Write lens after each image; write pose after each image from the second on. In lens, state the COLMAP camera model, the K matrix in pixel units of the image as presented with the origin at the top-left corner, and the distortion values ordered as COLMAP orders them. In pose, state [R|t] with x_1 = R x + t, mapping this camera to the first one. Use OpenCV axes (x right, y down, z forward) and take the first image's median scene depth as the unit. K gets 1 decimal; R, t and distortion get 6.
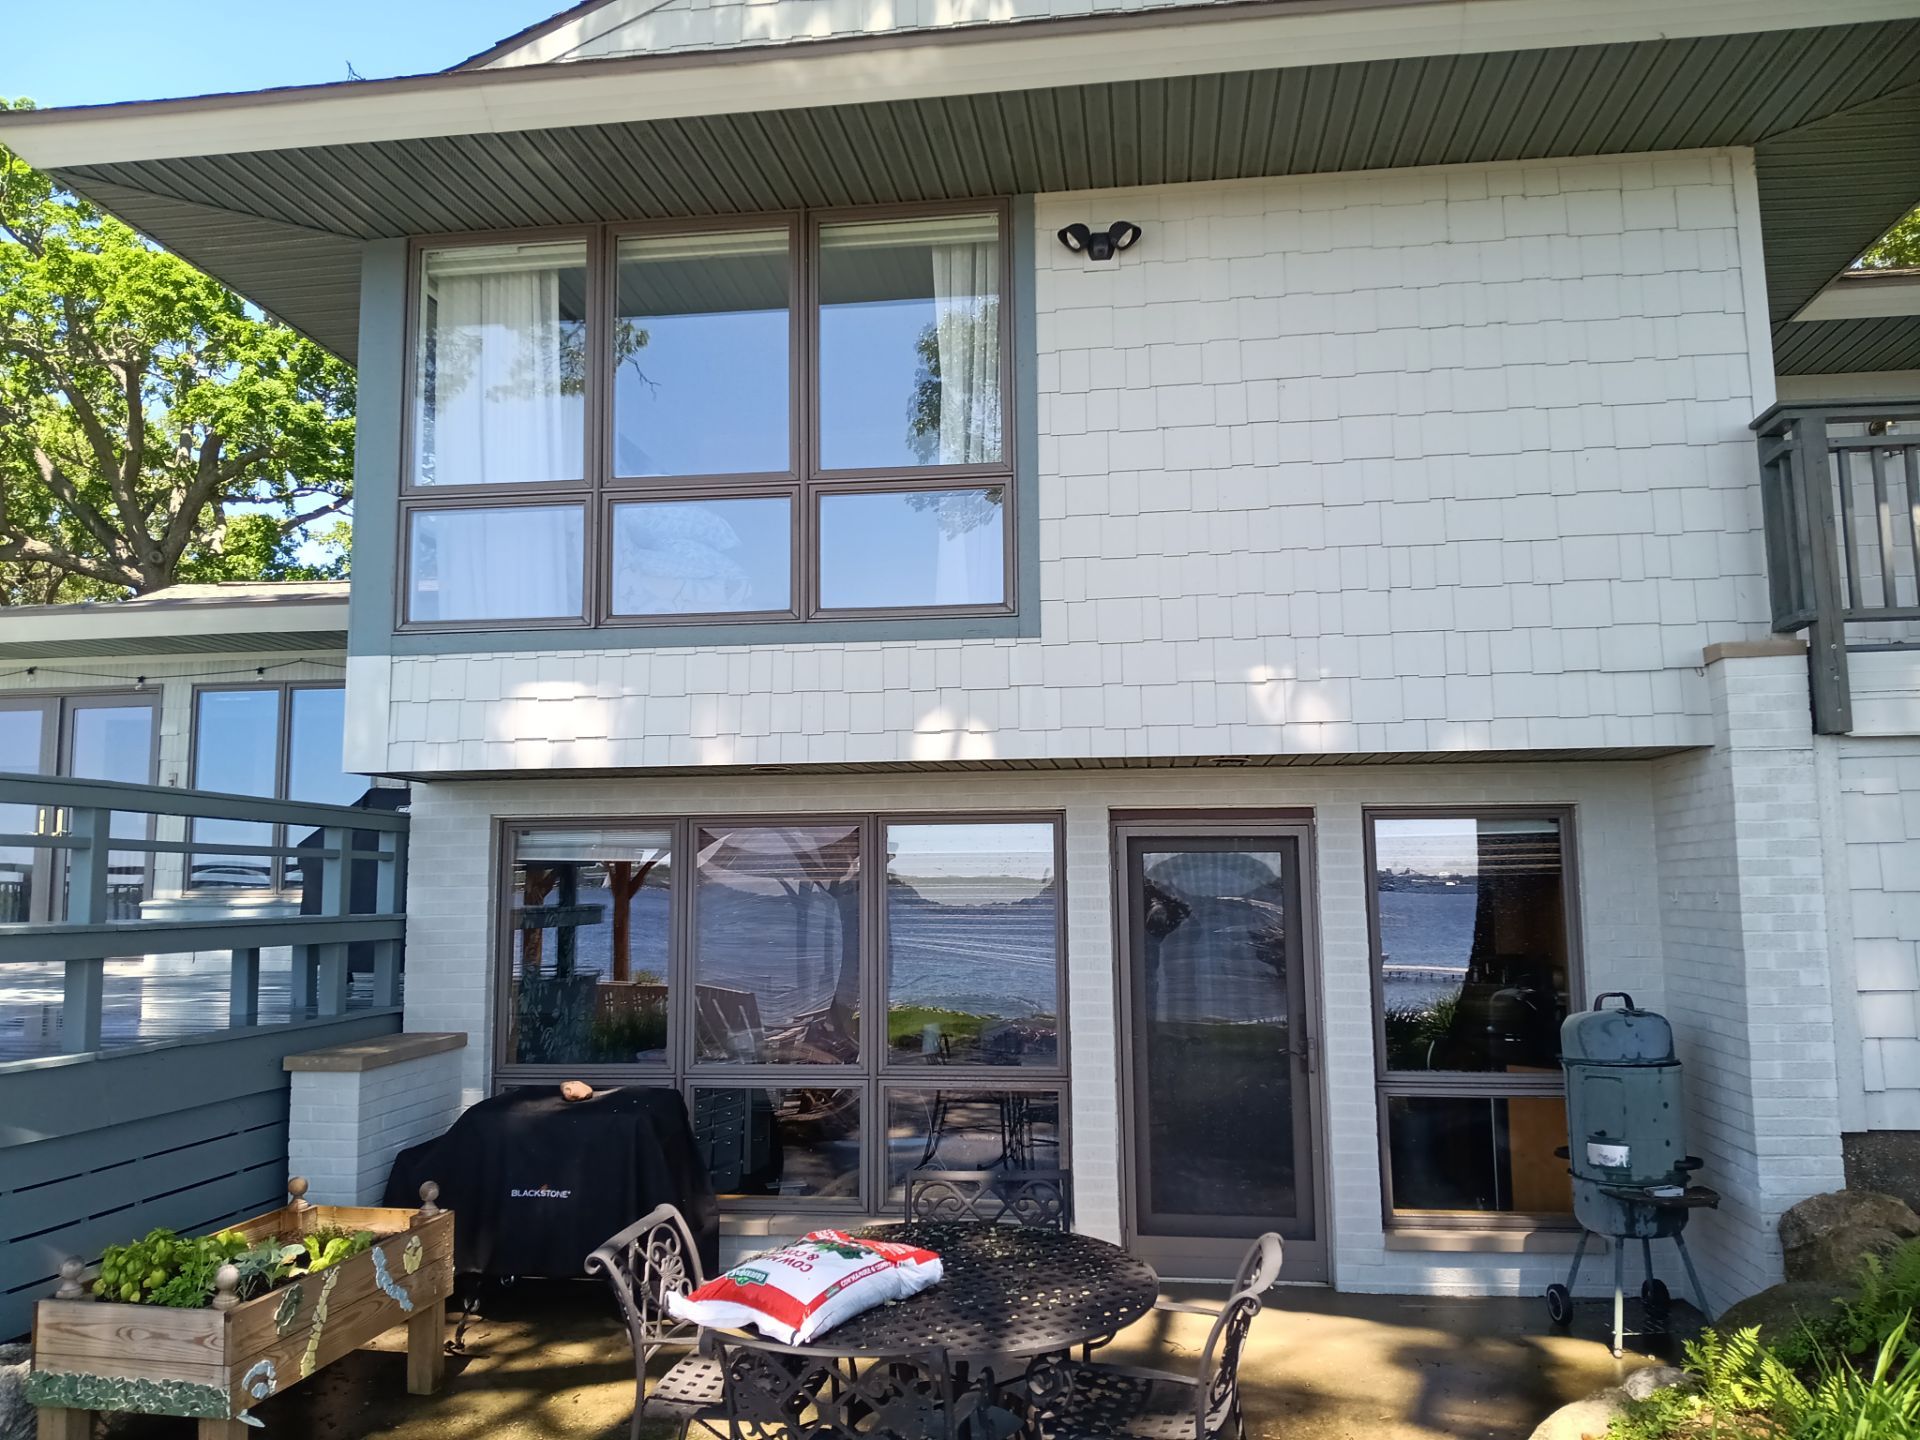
lens RADIAL K [[1462.5, 0, 898.4], [0, 1462.5, 722.7], [0, 0, 1]] dist [-0.004022, -0.007795]
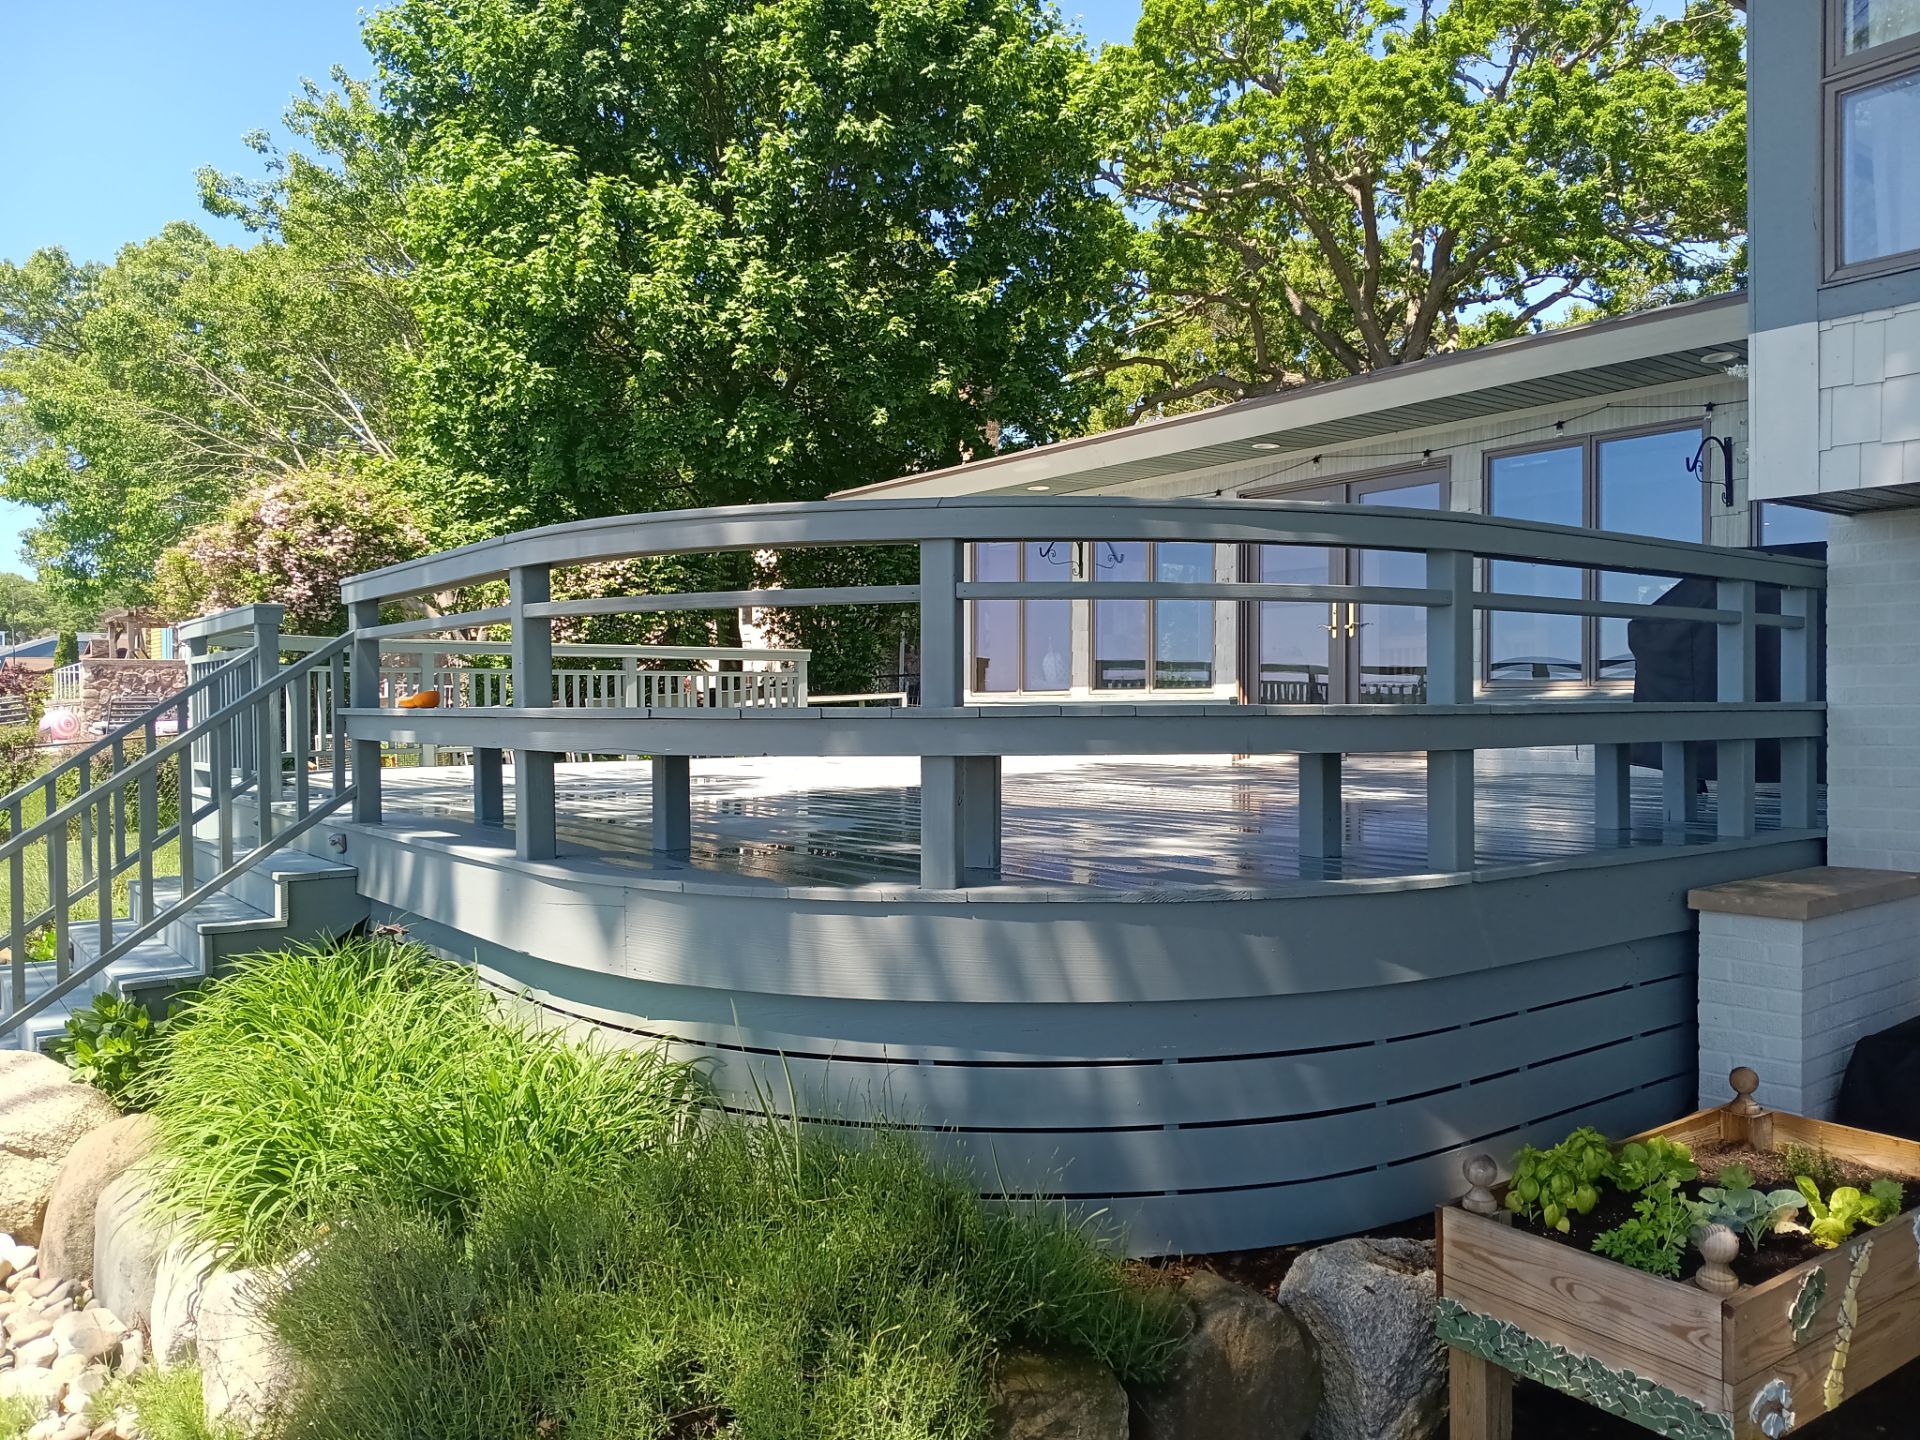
lens RADIAL K [[1422.5, 0, 960.0], [0, 1422.5, 720.0], [0, 0, 1]] dist [0.054163, -0.196919]
pose [[0.720283, 0.007581, -0.693639, -0.040250], [0.082445, 0.991917, 0.096453, 0.009381], [0.688764, -0.126660, 0.713836, 0.052585]]
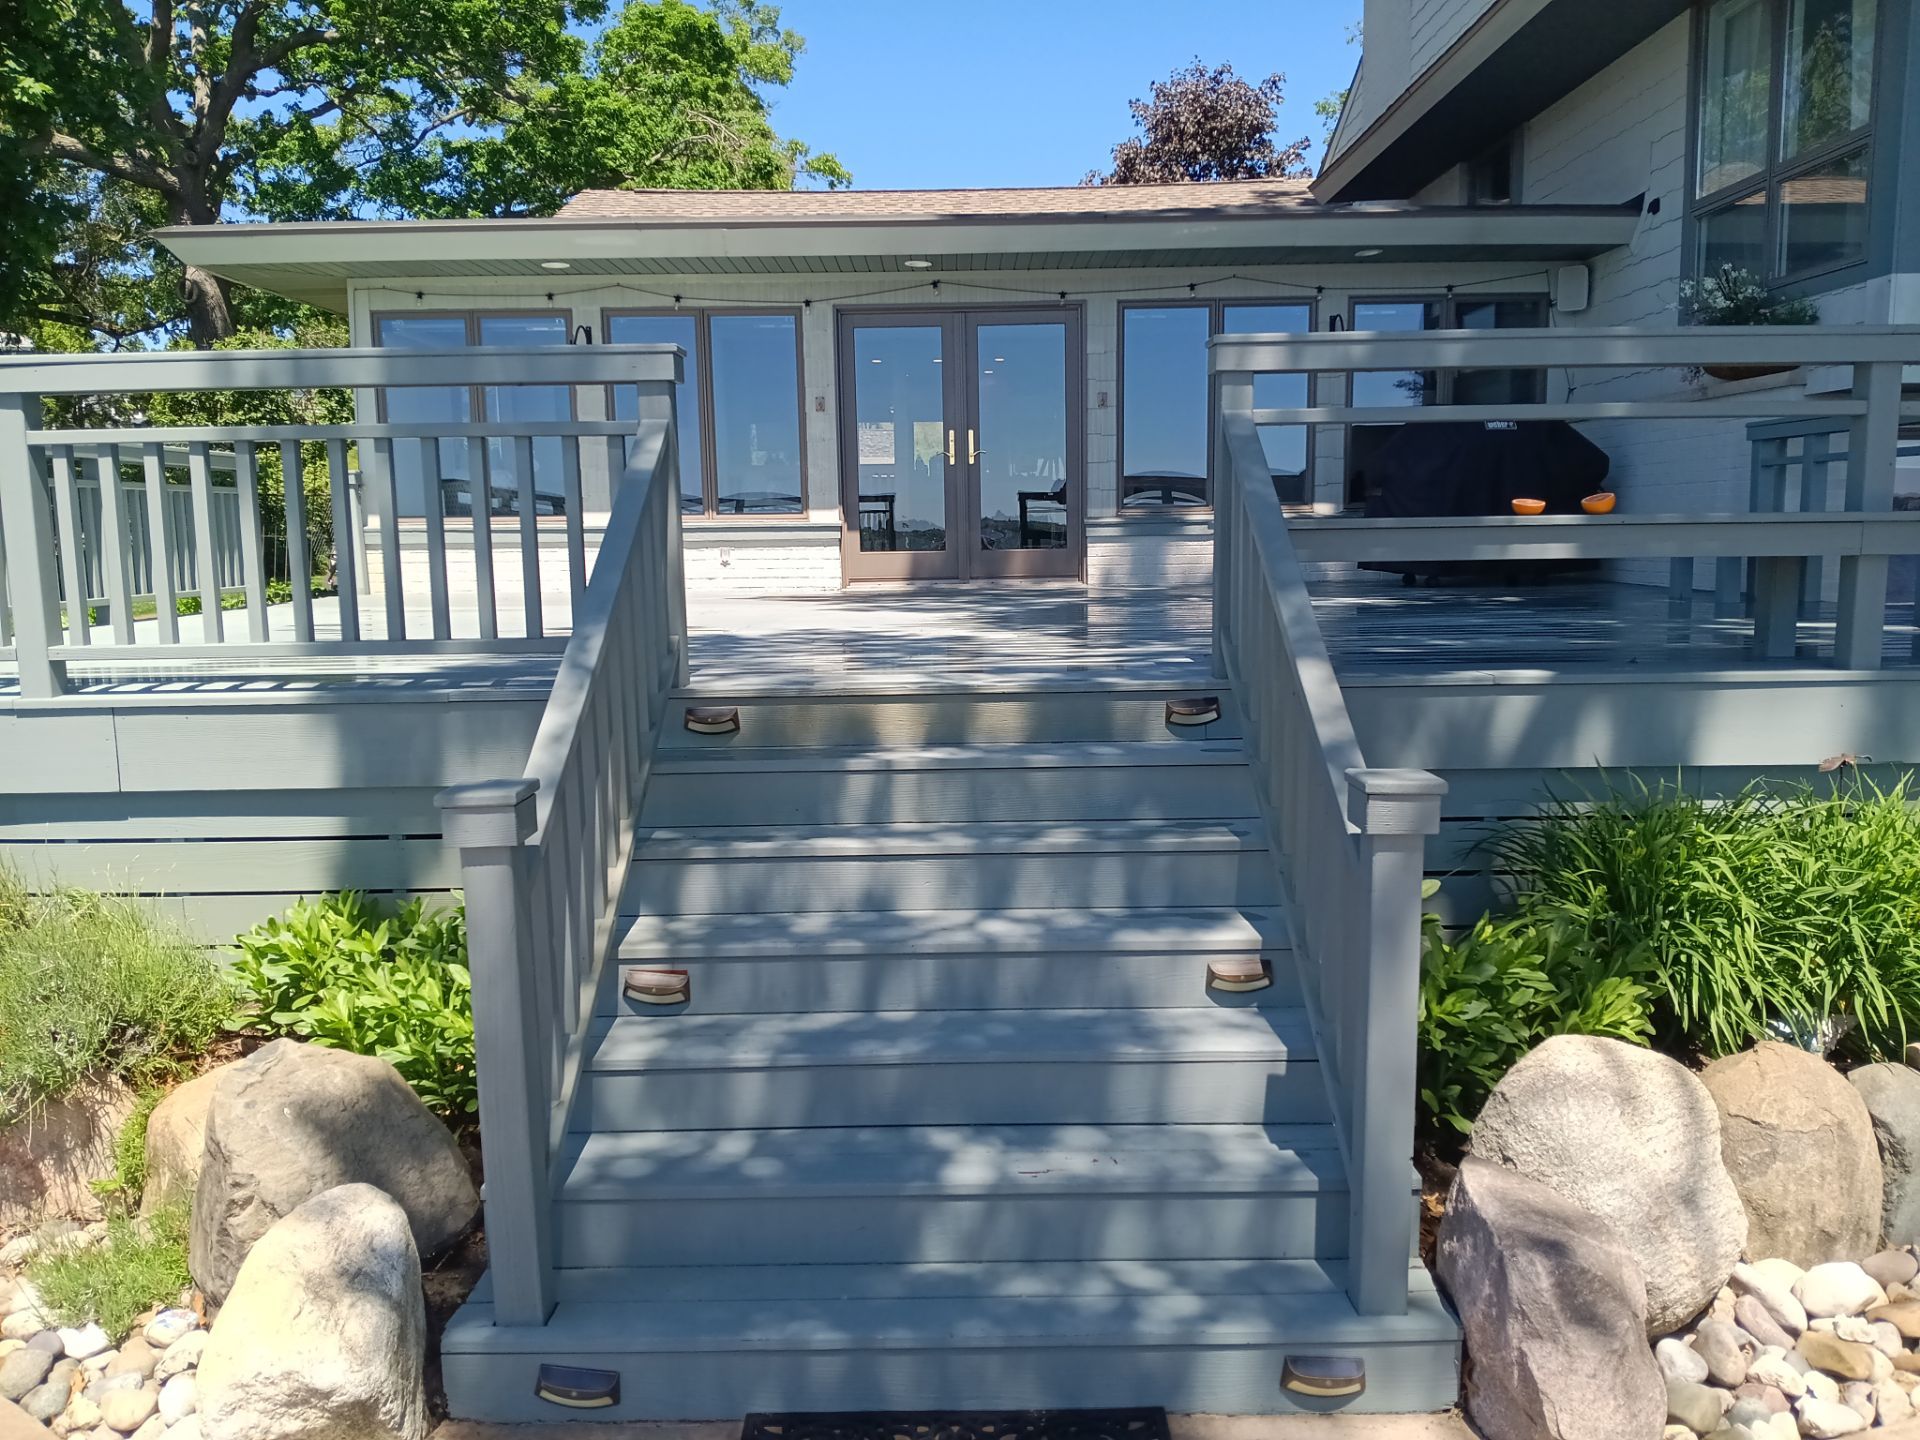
lens RADIAL K [[1462.5, 0, 898.4], [0, 1462.5, 722.7], [0, 0, 1]] dist [-0.004022, -0.007795]
pose [[0.988462, -0.030460, 0.148373, -0.287467], [-0.006147, 0.970697, 0.240227, 0.005231], [-0.151342, -0.238368, 0.959310, 0.002152]]
